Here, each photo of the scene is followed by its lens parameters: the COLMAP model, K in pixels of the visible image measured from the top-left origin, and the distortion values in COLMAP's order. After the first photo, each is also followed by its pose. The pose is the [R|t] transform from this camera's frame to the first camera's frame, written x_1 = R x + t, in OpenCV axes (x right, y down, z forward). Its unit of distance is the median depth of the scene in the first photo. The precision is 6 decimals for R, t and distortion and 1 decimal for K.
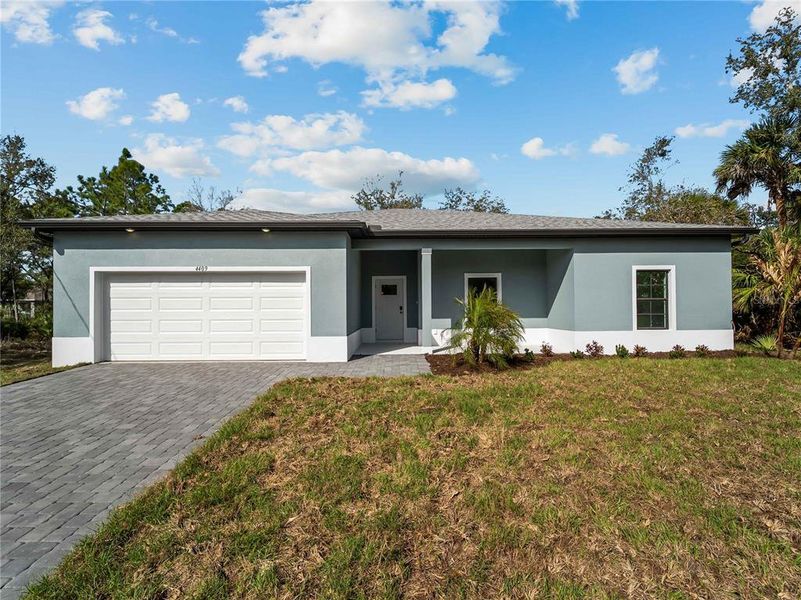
lens RADIAL K [[375.8, 0, 400.4], [0, 375.8, 306.7], [0, 0, 1]] dist [-0.004852, -0.000627]
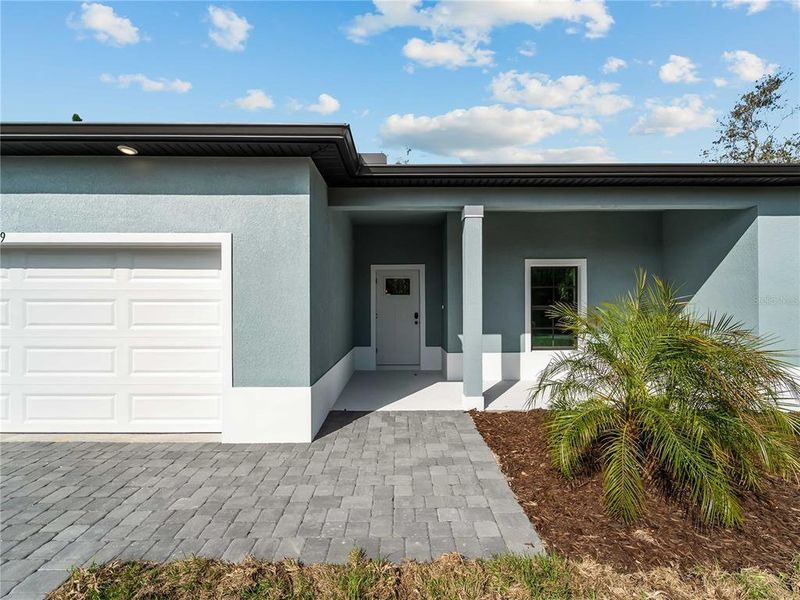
lens RADIAL K [[365.8, 0, 403.9], [0, 365.8, 308.3], [0, 0, 1]] dist [-0.002752, -0.000404]
pose [[0.999994, 0.003393, 0.000015, -0.027465], [-0.003393, 0.999949, 0.009564, -0.020149], [0.000017, -0.009564, 0.999954, 0.534767]]
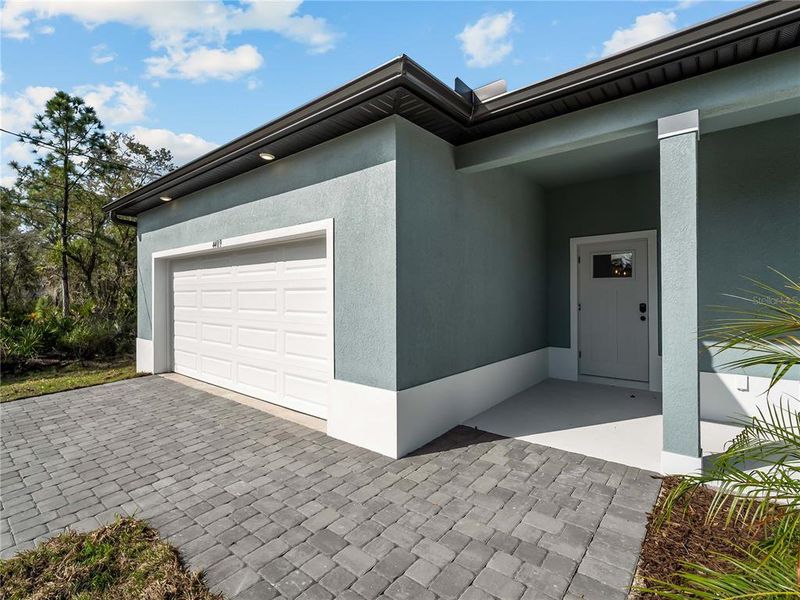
lens RADIAL K [[392.0, 0, 400.0], [0, 392.0, 300.0], [0, 0, 1]] dist [-0.002556, -0.000719]
pose [[0.757932, 0.012152, -0.652220, 0.114363], [0.001858, 0.999782, 0.020787, -0.021023], [0.652331, -0.016967, 0.757744, 0.678799]]
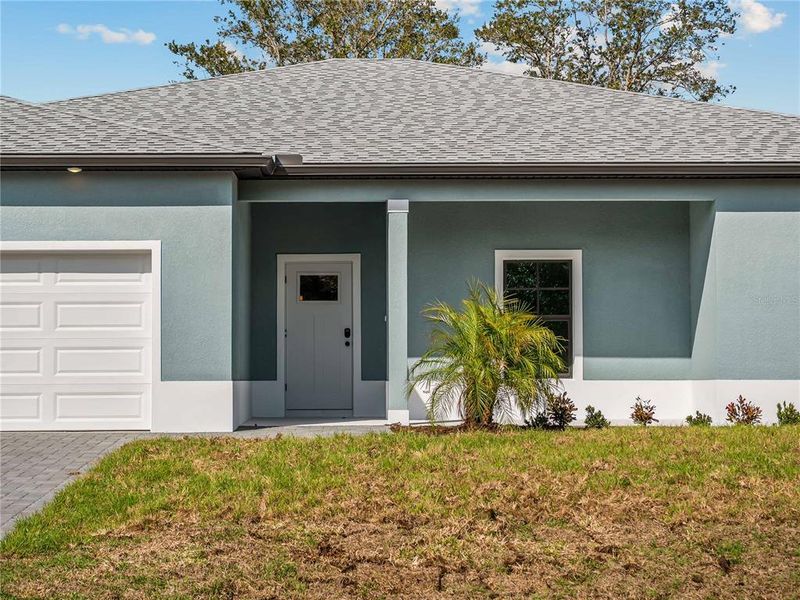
lens RADIAL K [[1842.9, 0, 327.7], [0, 1842.9, 300.1], [0, 0, 1]] dist [0.068548, 0.542321]
pose [[0.999553, 0.003392, -0.029701, 0.054584], [-0.004491, 0.999304, -0.037029, 0.059115], [0.029555, 0.037146, 0.998873, -1.395734]]
